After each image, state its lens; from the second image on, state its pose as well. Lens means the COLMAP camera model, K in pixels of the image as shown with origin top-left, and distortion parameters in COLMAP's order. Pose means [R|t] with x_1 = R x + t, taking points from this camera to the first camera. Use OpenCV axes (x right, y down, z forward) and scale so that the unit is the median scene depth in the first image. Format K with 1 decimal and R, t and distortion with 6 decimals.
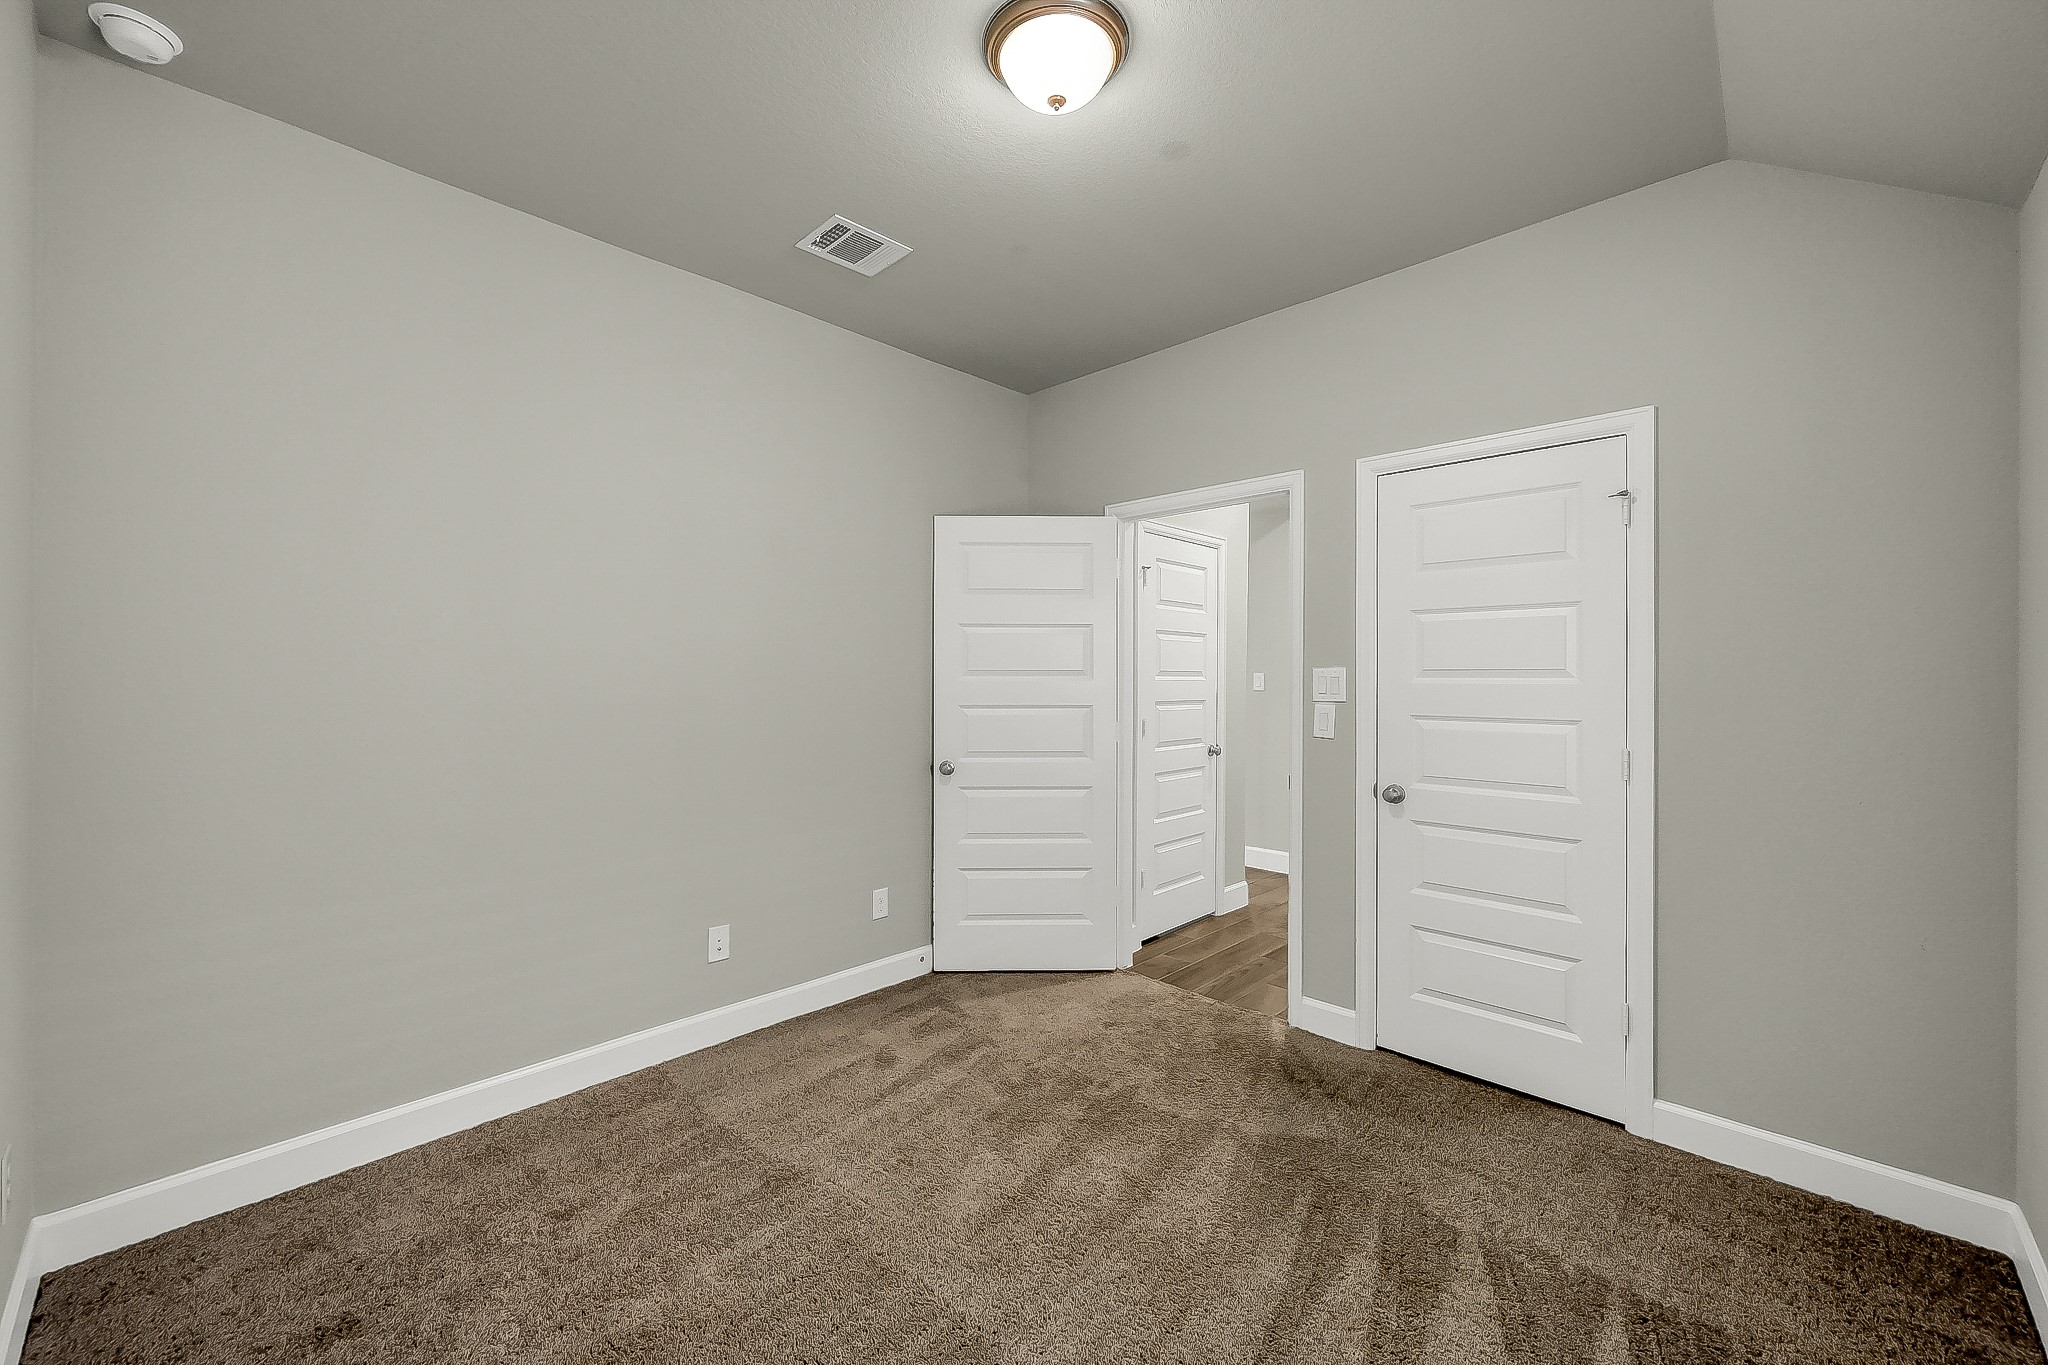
lens RADIAL K [[820.2, 0, 1028.6], [0, 820.2, 682.8], [0, 0, 1]] dist [0.002655, 0.000514]
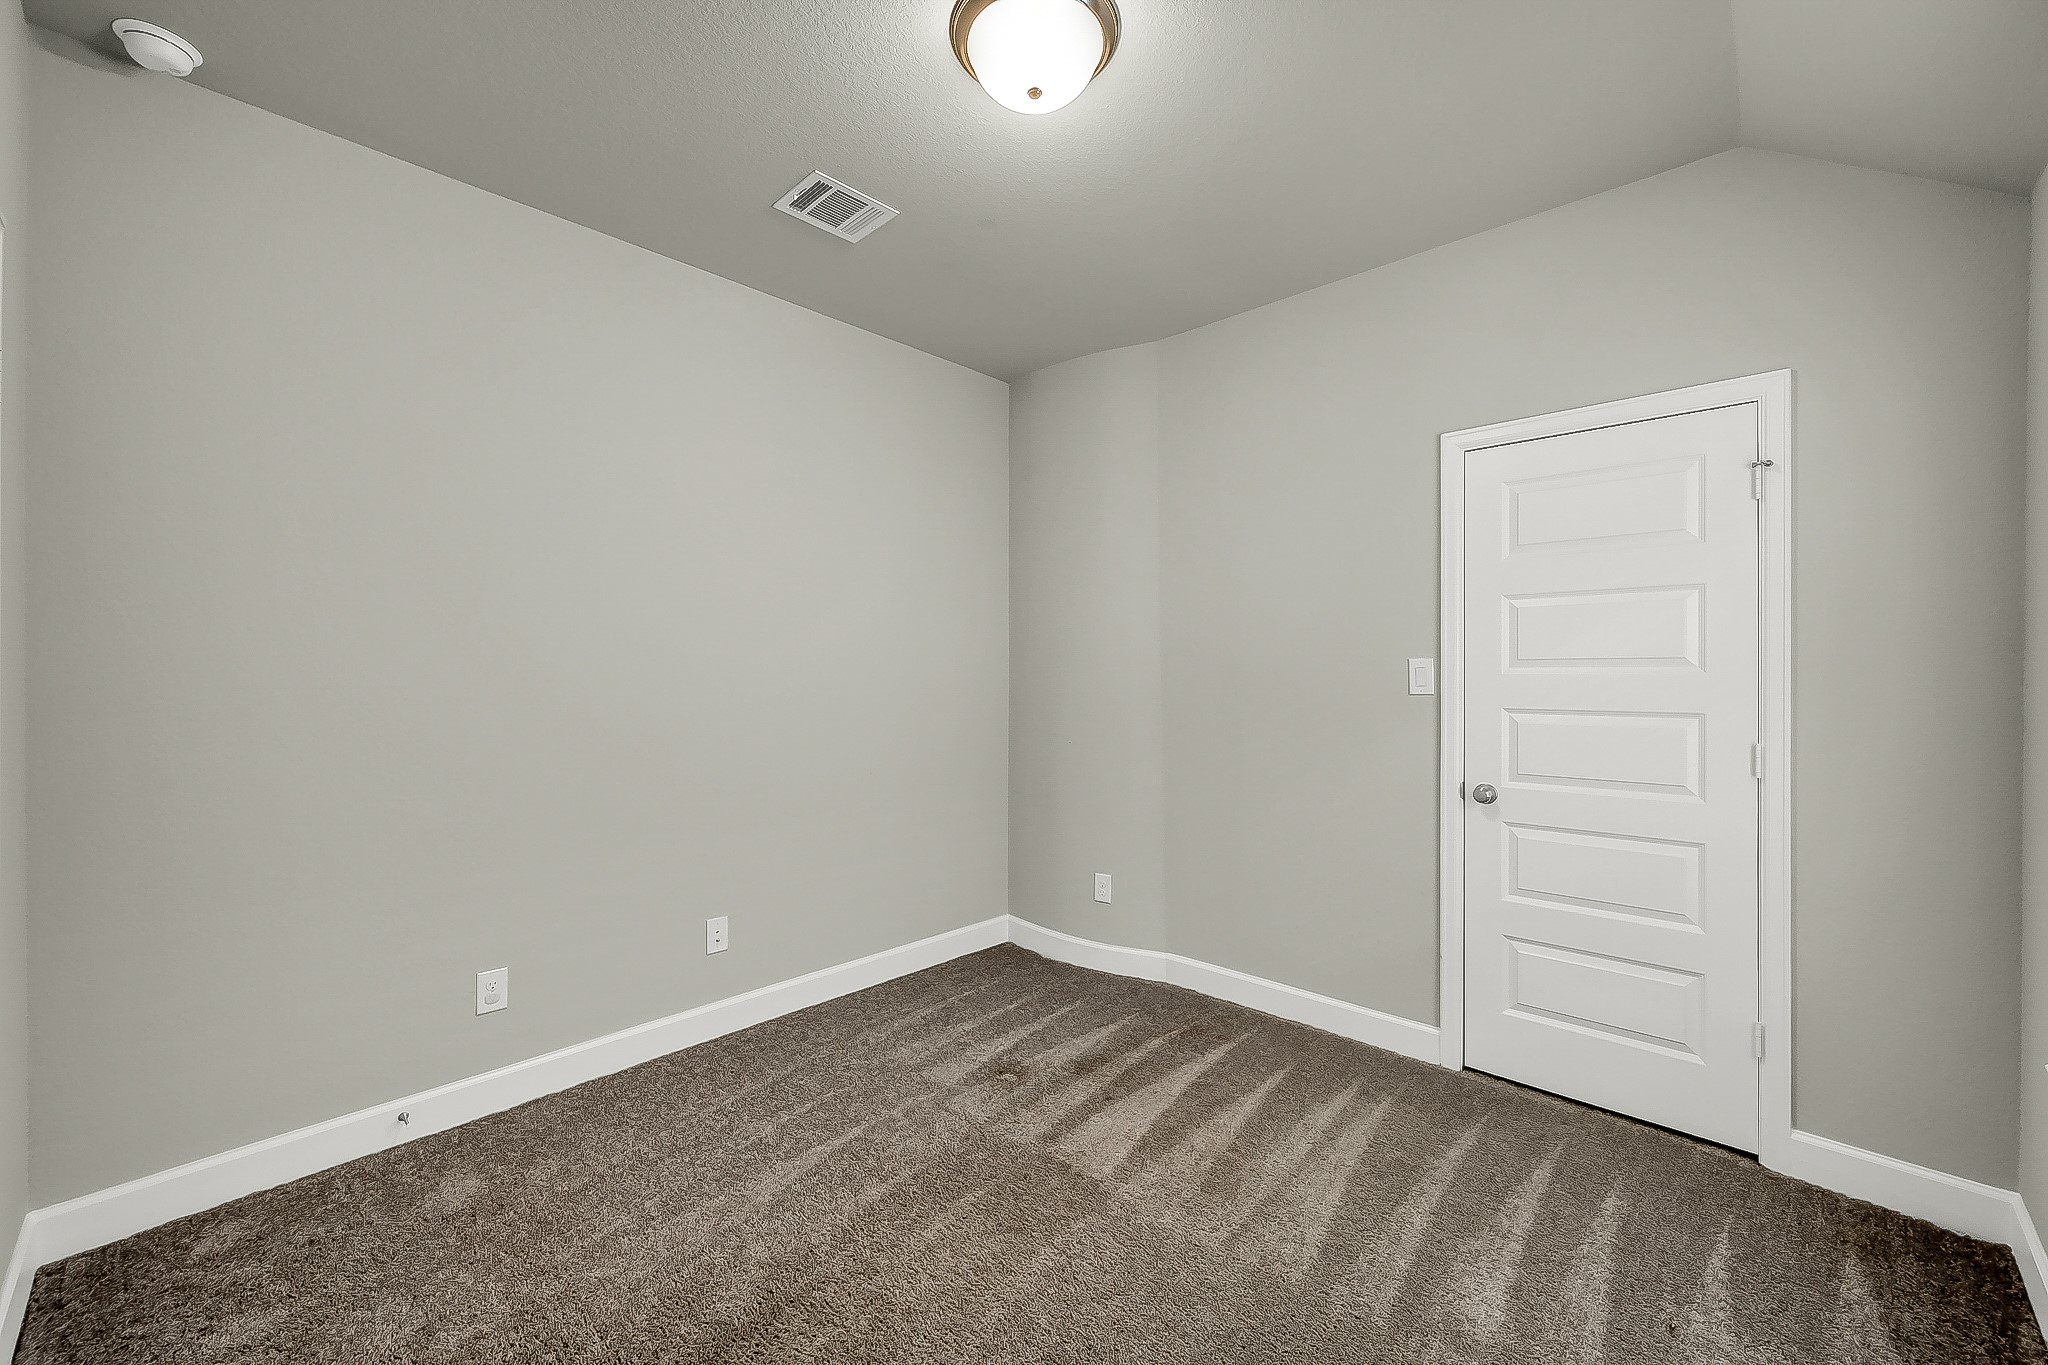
lens RADIAL K [[820.2, 0, 1033.9], [0, 820.2, 670.8], [0, 0, 1]] dist [0.002655, 0.000514]
pose [[0.999988, -0.000906, 0.004914, -0.069230], [0.000927, 0.999990, -0.004320, 0.000503], [-0.004910, 0.004325, 0.999979, 0.072637]]
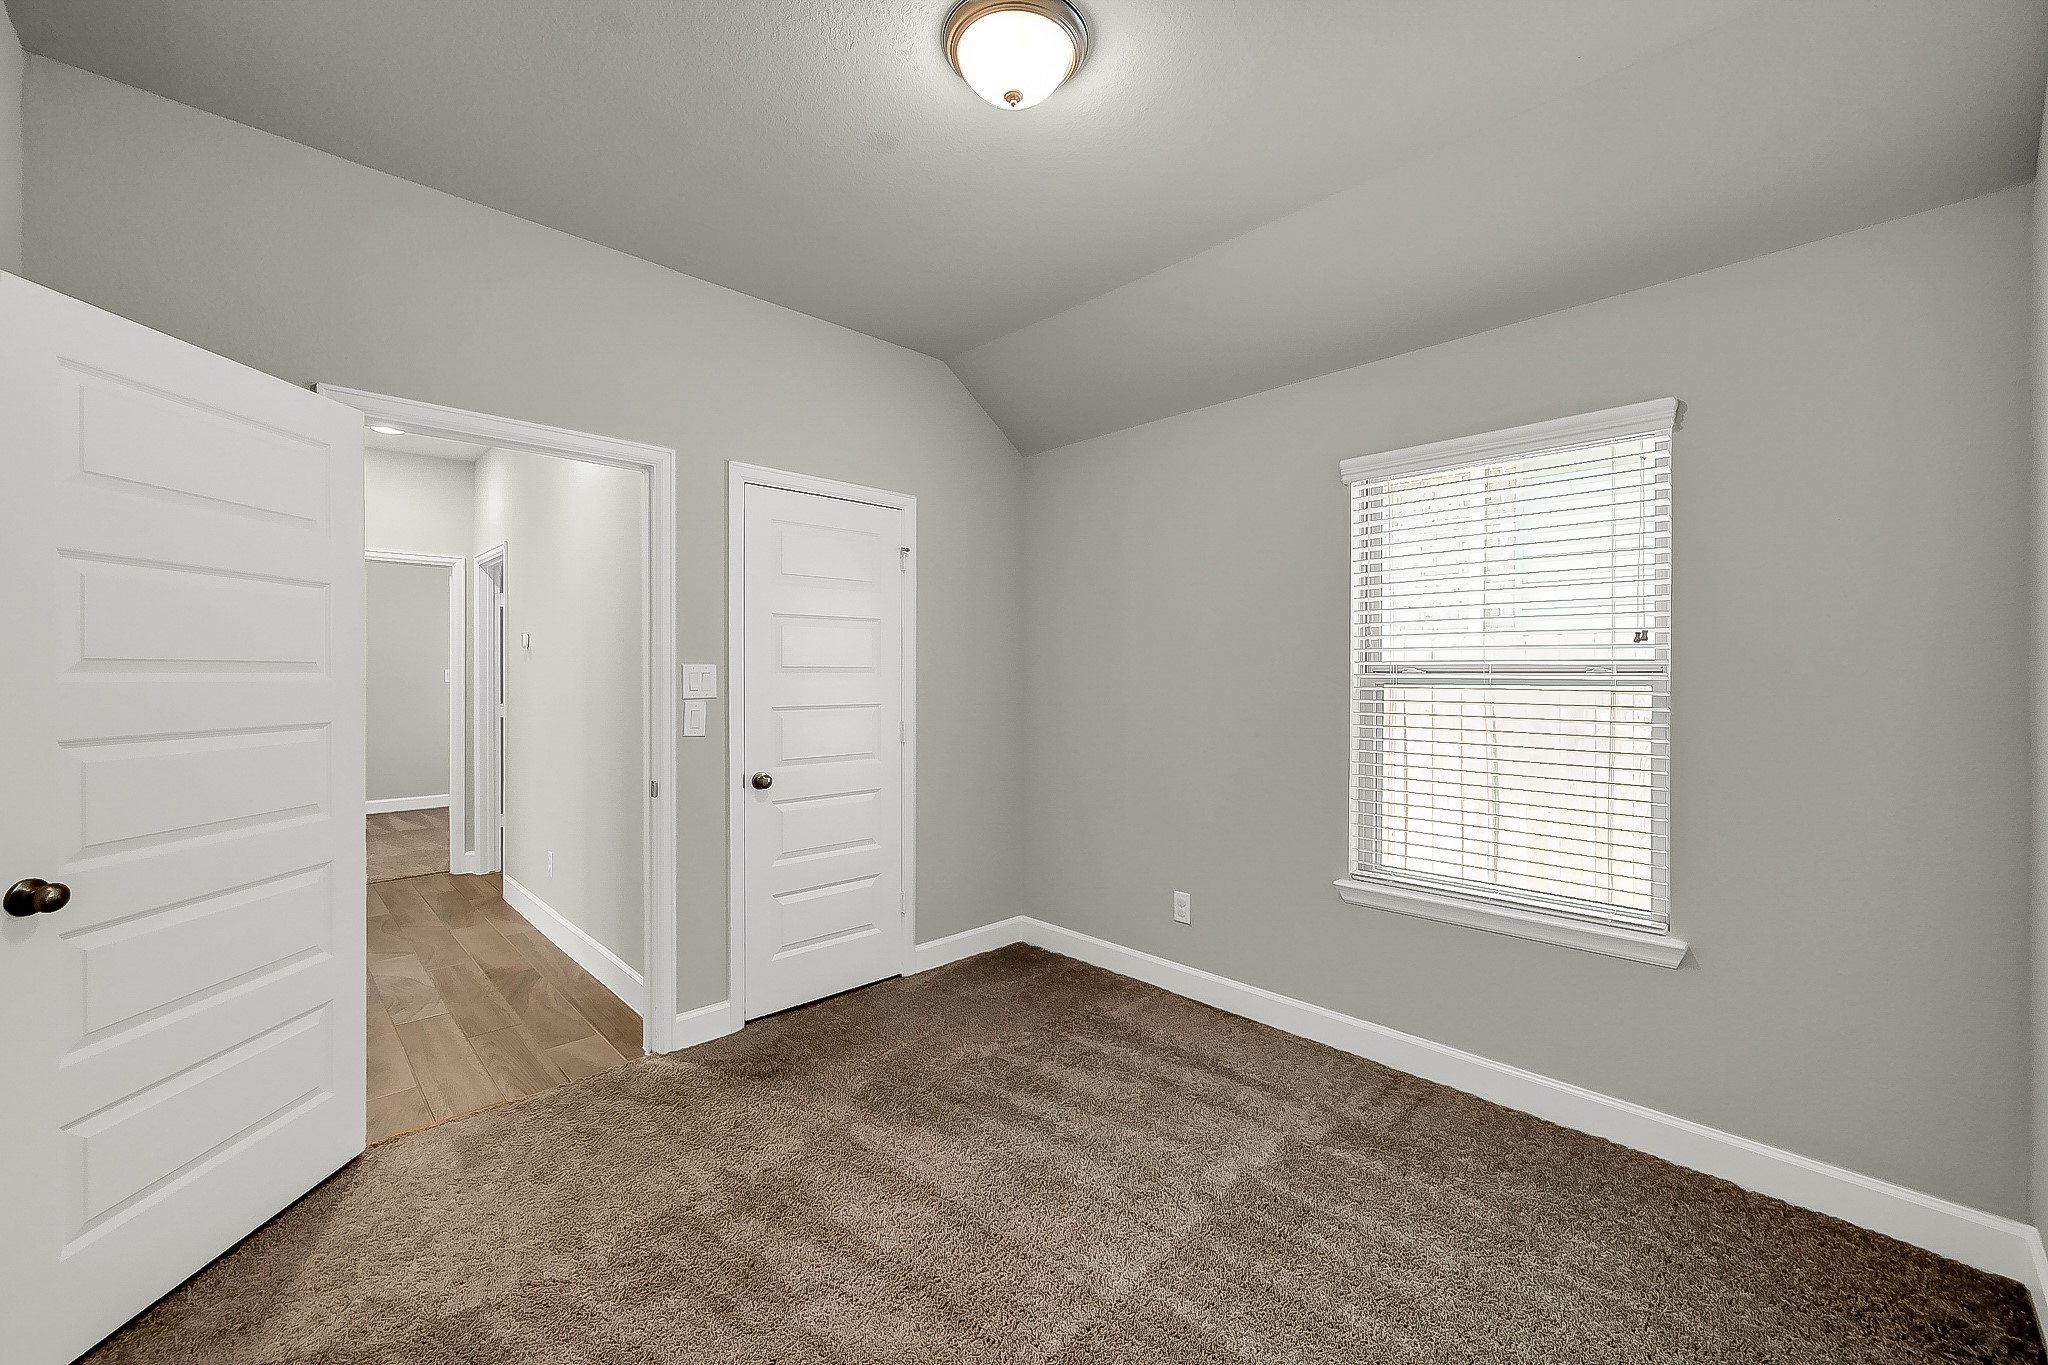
lens RADIAL K [[820.2, 0, 1017.3], [0, 820.2, 689.7], [0, 0, 1]] dist [0.002655, 0.000514]
pose [[0.014853, -0.015711, 0.999766, -0.680059], [0.003268, 0.999872, 0.015664, -0.001372], [-0.999884, 0.003034, 0.014903, 0.692502]]
